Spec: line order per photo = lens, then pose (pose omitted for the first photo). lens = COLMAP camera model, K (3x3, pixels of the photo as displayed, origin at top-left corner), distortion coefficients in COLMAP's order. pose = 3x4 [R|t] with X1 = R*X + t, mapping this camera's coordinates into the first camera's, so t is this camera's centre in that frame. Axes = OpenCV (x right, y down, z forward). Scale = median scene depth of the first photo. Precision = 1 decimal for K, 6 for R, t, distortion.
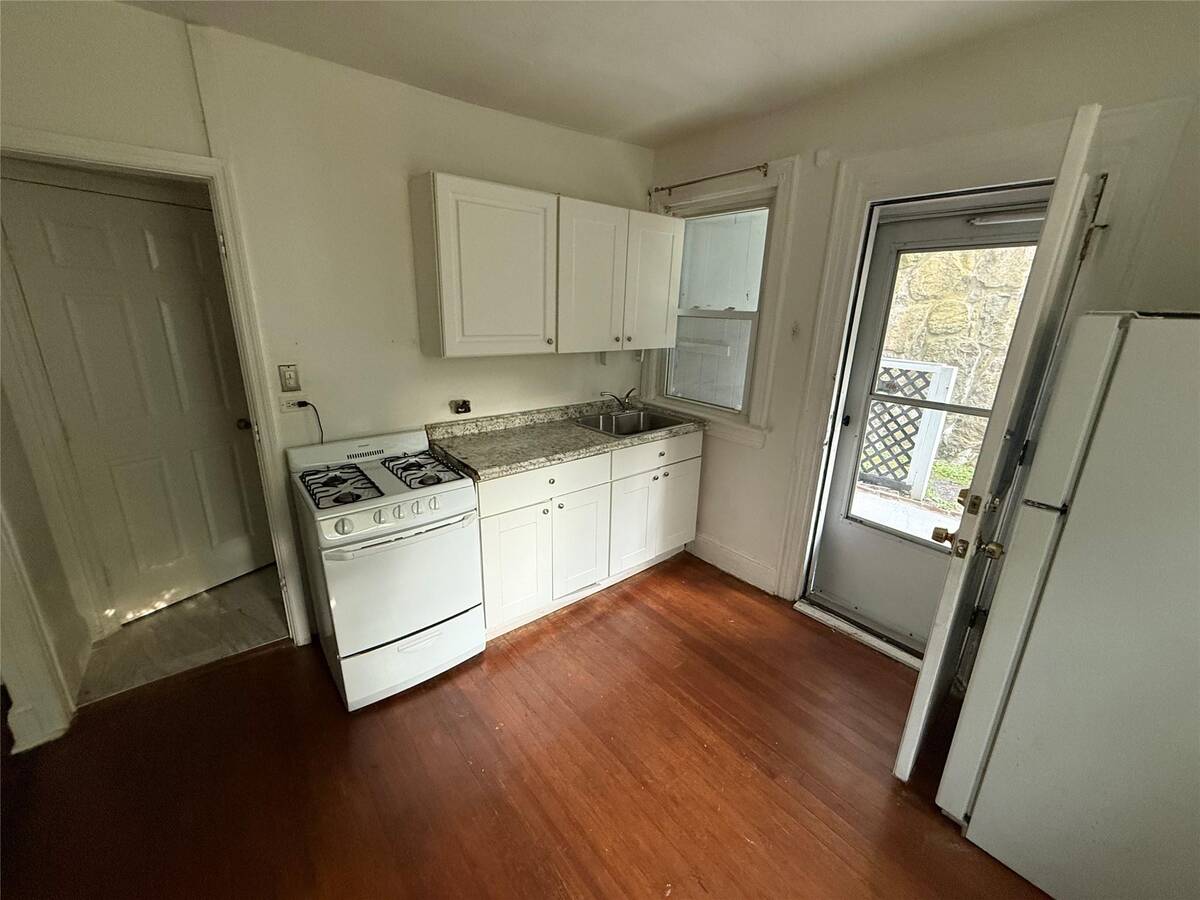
lens RADIAL K [[480.2, 0, 601.3], [0, 480.2, 448.3], [0, 0, 1]] dist [-0.000160, -0.000062]
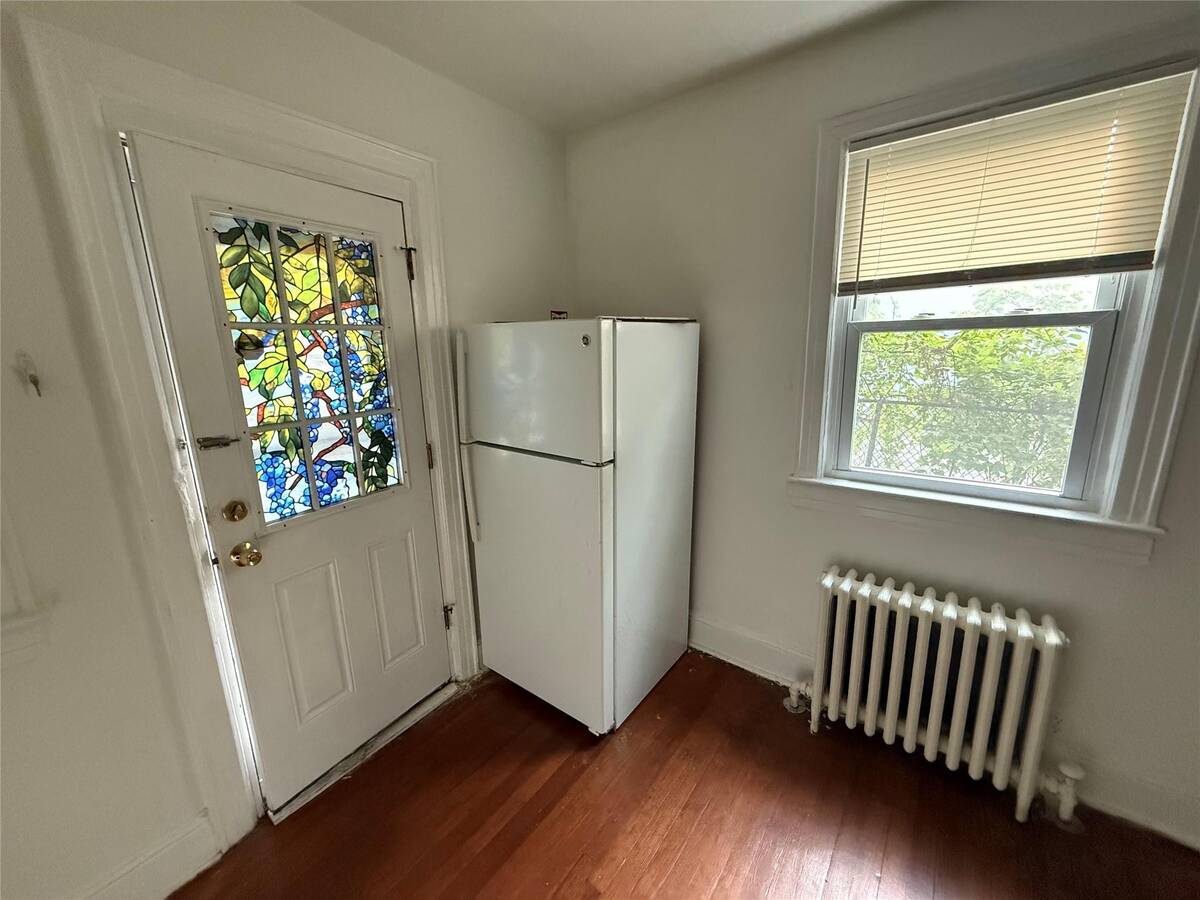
lens RADIAL K [[480.2, 0, 601.3], [0, 480.2, 448.3], [0, 0, 1]] dist [-0.000160, -0.000062]
pose [[-0.229925, -0.226433, 0.946500, -0.165095], [0.295566, 0.910373, 0.289589, -0.160486], [-0.927241, 0.346337, -0.142391, 0.628086]]
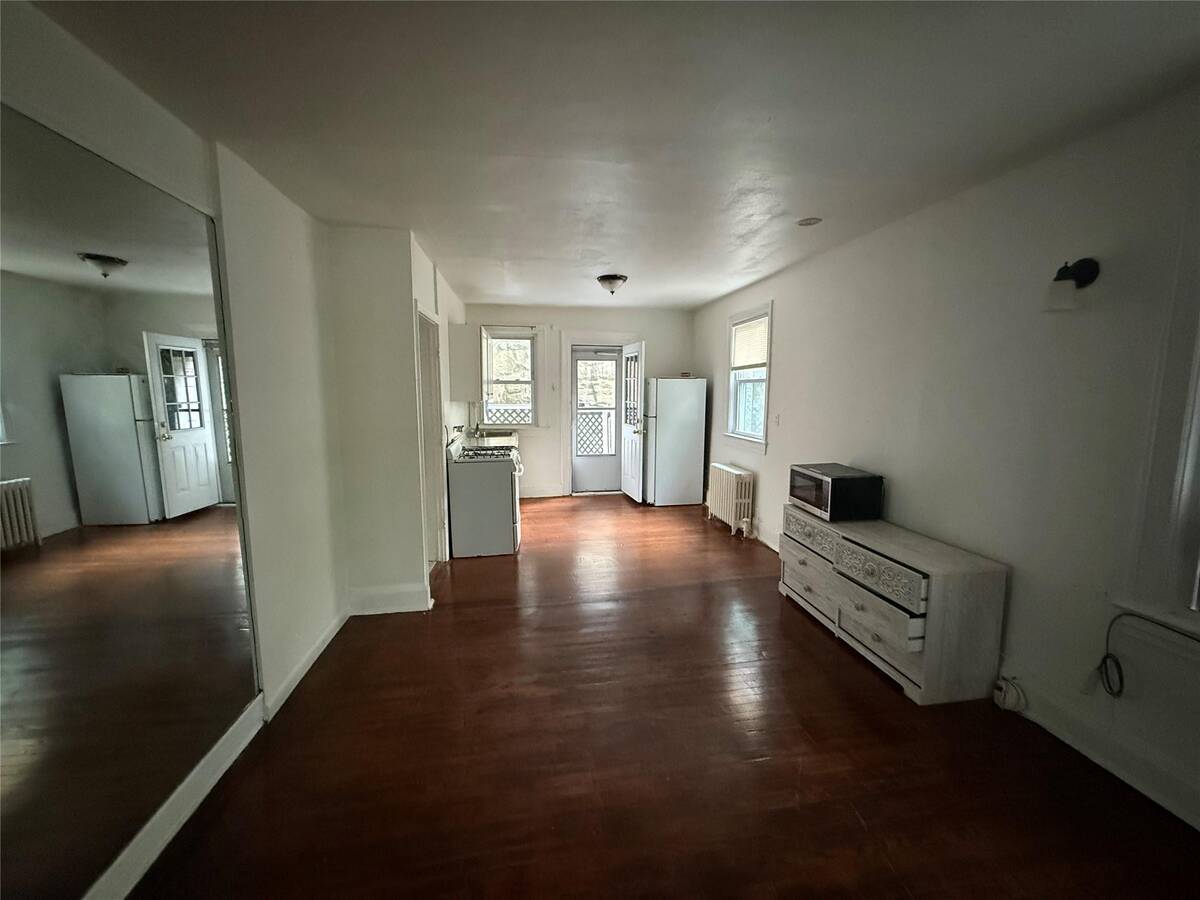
lens RADIAL K [[480.2, 0, 601.3], [0, 480.2, 448.3], [0, 0, 1]] dist [-0.000160, -0.000062]
pose [[0.502410, -0.133395, 0.854278, -1.842946], [0.258492, 0.966013, -0.001180, 0.154841], [-0.825086, 0.221417, 0.519816, -0.531375]]
